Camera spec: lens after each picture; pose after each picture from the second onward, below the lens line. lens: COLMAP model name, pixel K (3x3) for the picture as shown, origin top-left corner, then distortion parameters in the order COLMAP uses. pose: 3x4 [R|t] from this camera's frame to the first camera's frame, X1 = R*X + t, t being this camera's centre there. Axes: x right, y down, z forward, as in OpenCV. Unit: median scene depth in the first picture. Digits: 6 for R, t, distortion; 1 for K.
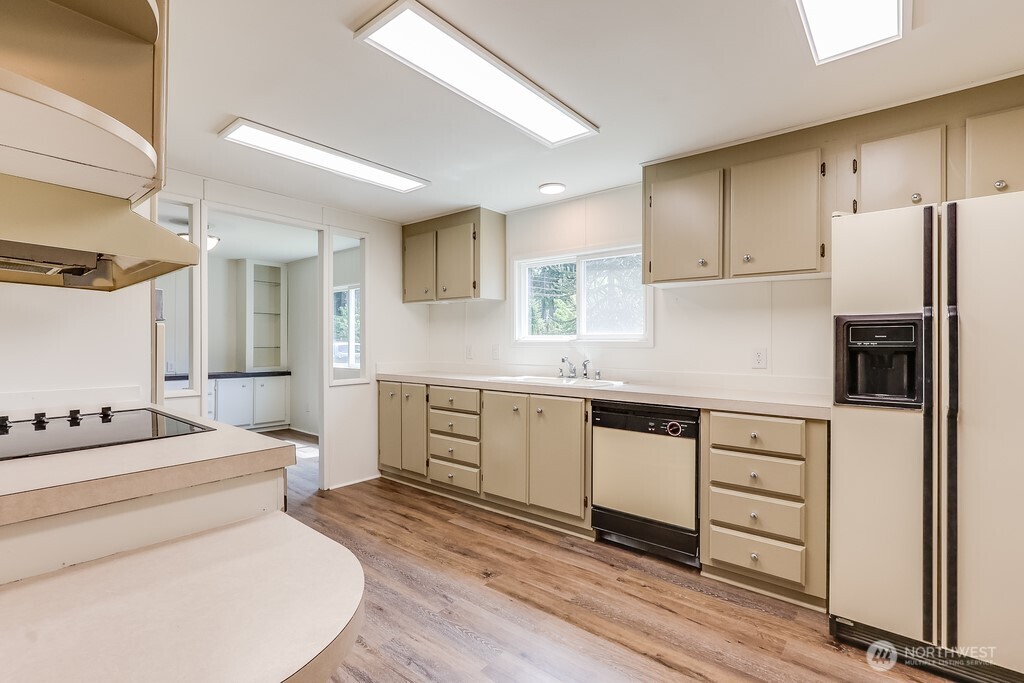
lens RADIAL K [[477.2, 0, 503.7], [0, 477.2, 345.9], [0, 0, 1]] dist [-0.004085, -0.000229]
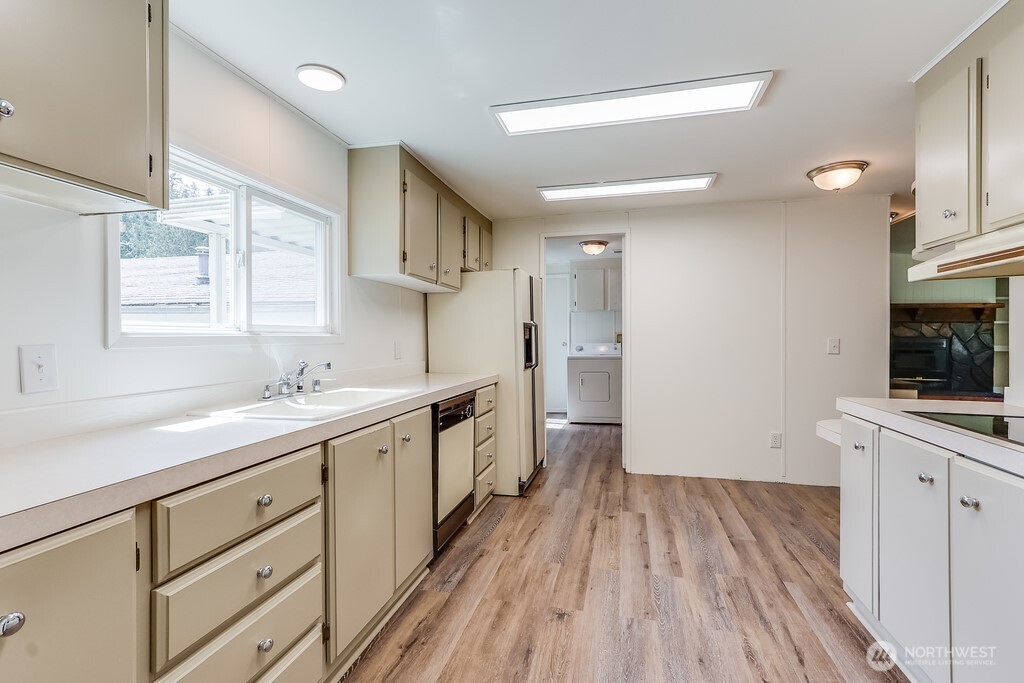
lens RADIAL K [[477.2, 0, 511.6], [0, 477.2, 340.2], [0, 0, 1]] dist [-0.004085, -0.000229]
pose [[-0.457507, -0.005083, 0.889192, -0.661779], [0.009689, 0.999896, 0.010701, -0.009697], [-0.889153, 0.013512, -0.457410, 1.312473]]
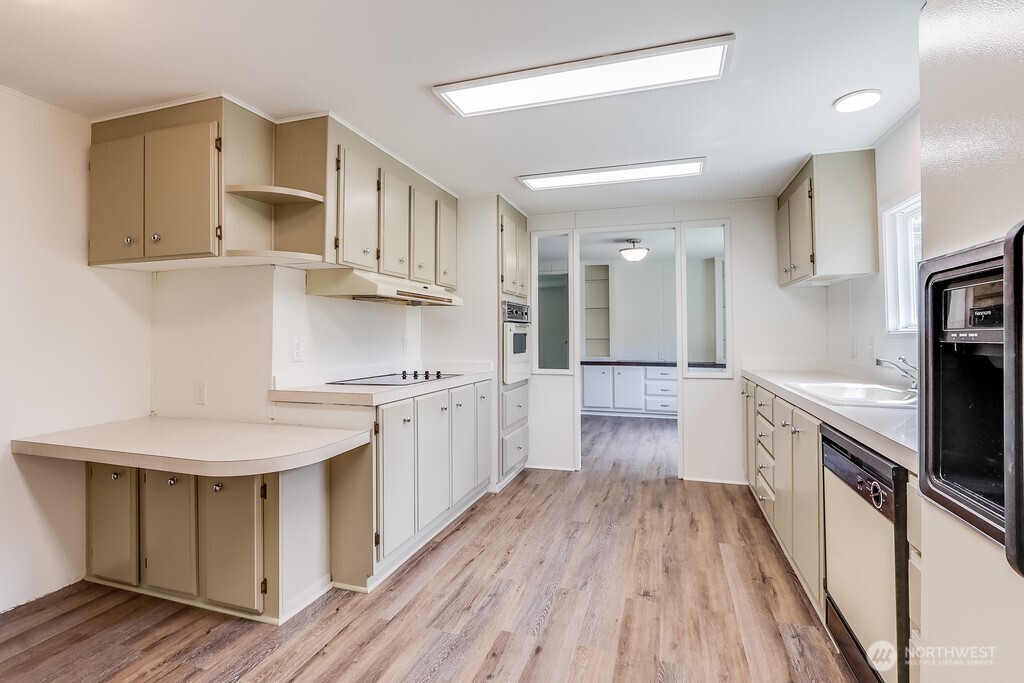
lens RADIAL K [[477.2, 0, 507.2], [0, 477.2, 331.7], [0, 0, 1]] dist [-0.004085, -0.000229]
pose [[0.378446, -0.006273, -0.925602, 0.633172], [-0.008103, 0.999916, -0.010090, -0.002807], [0.925588, 0.011319, 0.378363, 0.373184]]
